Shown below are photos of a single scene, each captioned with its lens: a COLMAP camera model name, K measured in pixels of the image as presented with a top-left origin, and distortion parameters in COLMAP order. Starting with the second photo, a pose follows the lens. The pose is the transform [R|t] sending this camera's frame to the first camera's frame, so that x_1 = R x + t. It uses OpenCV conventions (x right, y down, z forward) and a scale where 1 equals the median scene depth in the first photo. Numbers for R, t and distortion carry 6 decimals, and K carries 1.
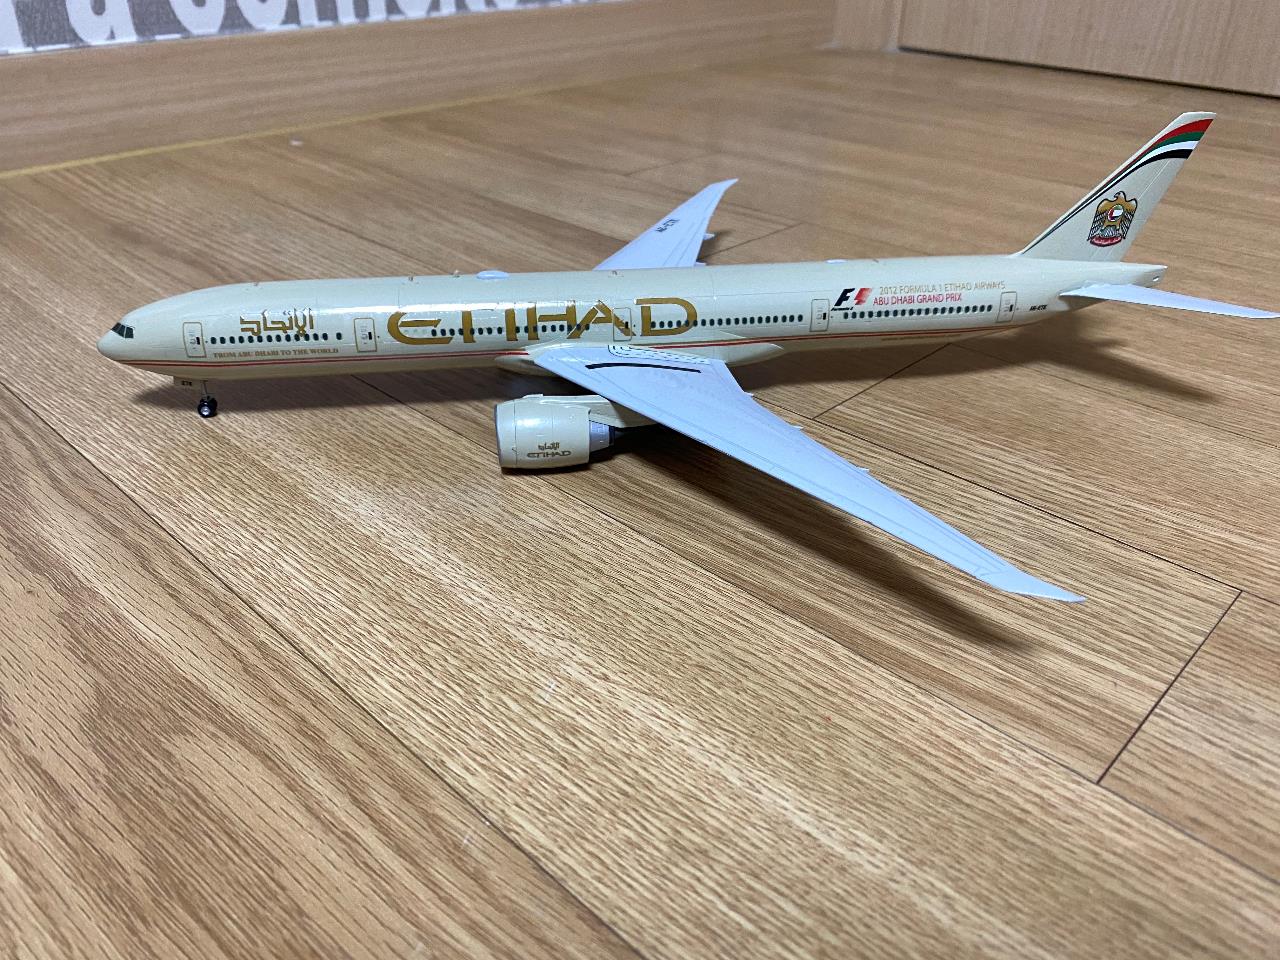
lens RADIAL K [[1003.0, 0, 638.1], [0, 1003.0, 487.2], [0, 0, 1]] dist [-0.006421, 0.001418]
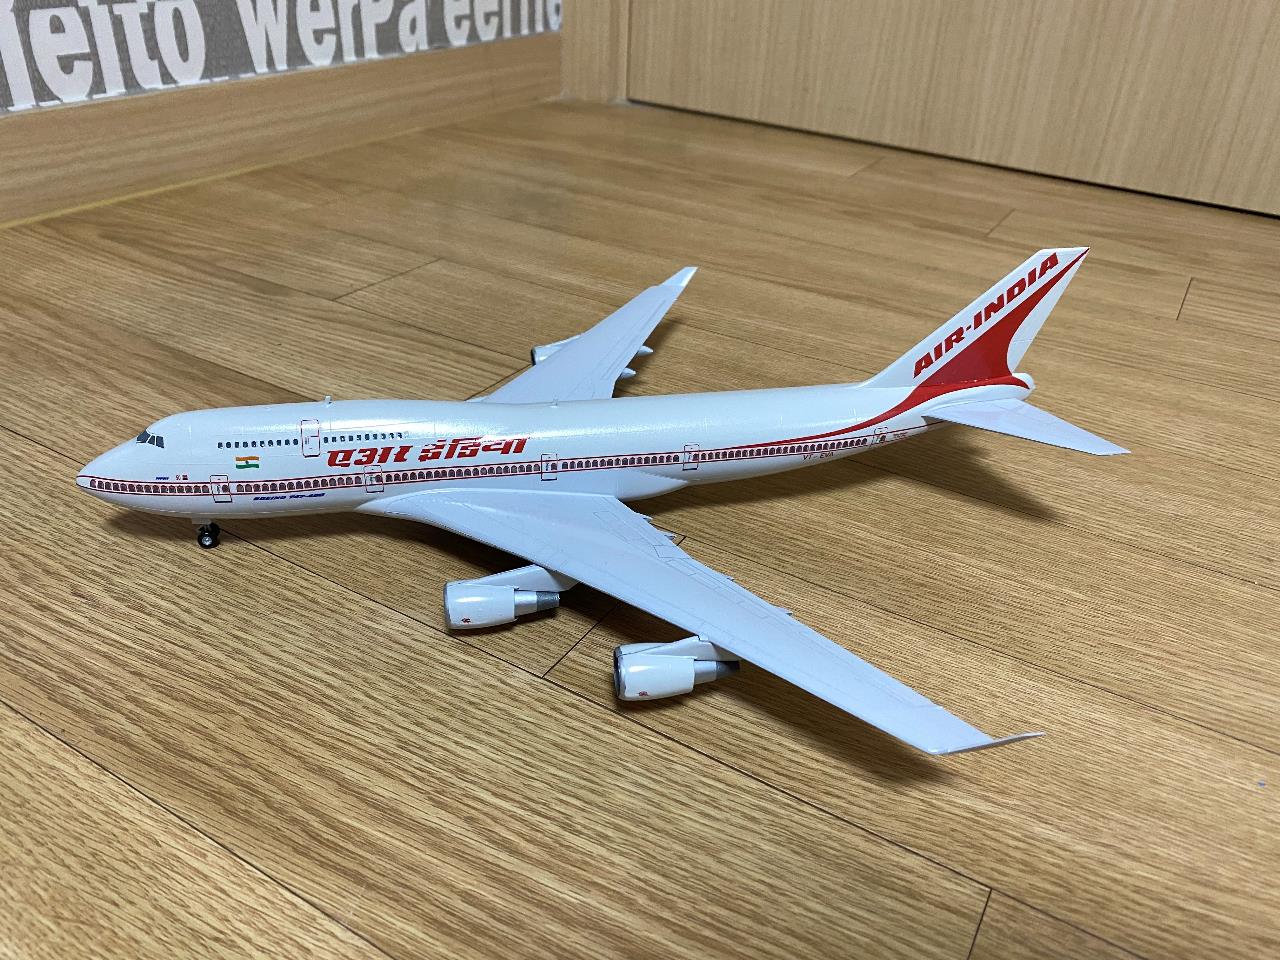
lens RADIAL K [[1003.0, 0, 649.0], [0, 1003.0, 478.8], [0, 0, 1]] dist [-0.006421, 0.001418]
pose [[0.970490, -0.090054, 0.223695, 0.098123], [0.089888, 0.995892, 0.010947, -0.286863], [-0.223762, 0.009484, 0.974598, 0.127246]]
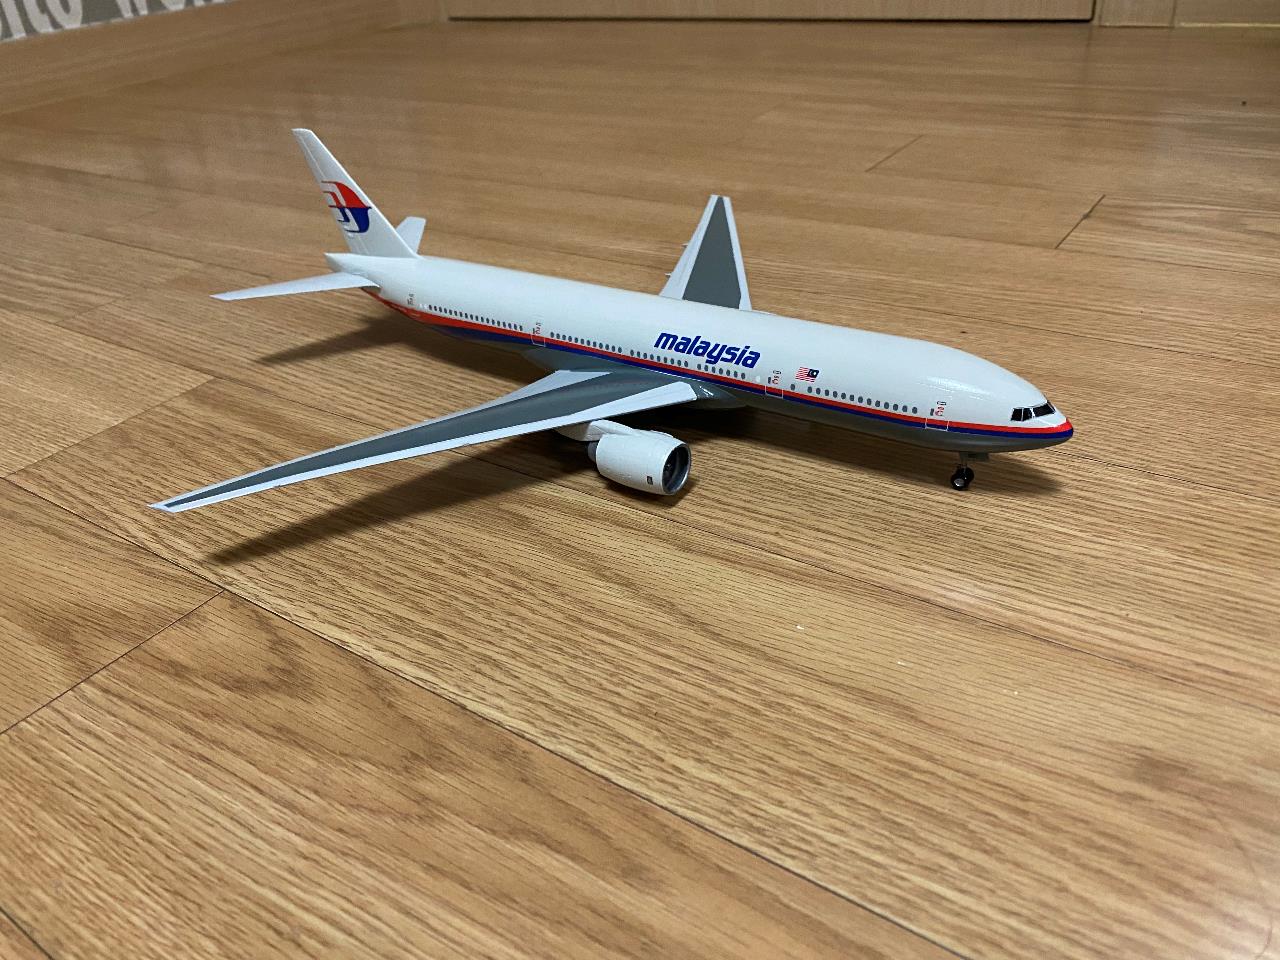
lens RADIAL K [[1003.0, 0, 647.6], [0, 1003.0, 471.9], [0, 0, 1]] dist [-0.006421, 0.001418]
pose [[0.981701, -0.164955, 0.095146, 1.106550], [0.164745, 0.986284, 0.010109, 0.602296], [-0.095508, 0.005751, 0.995412, -1.097830]]
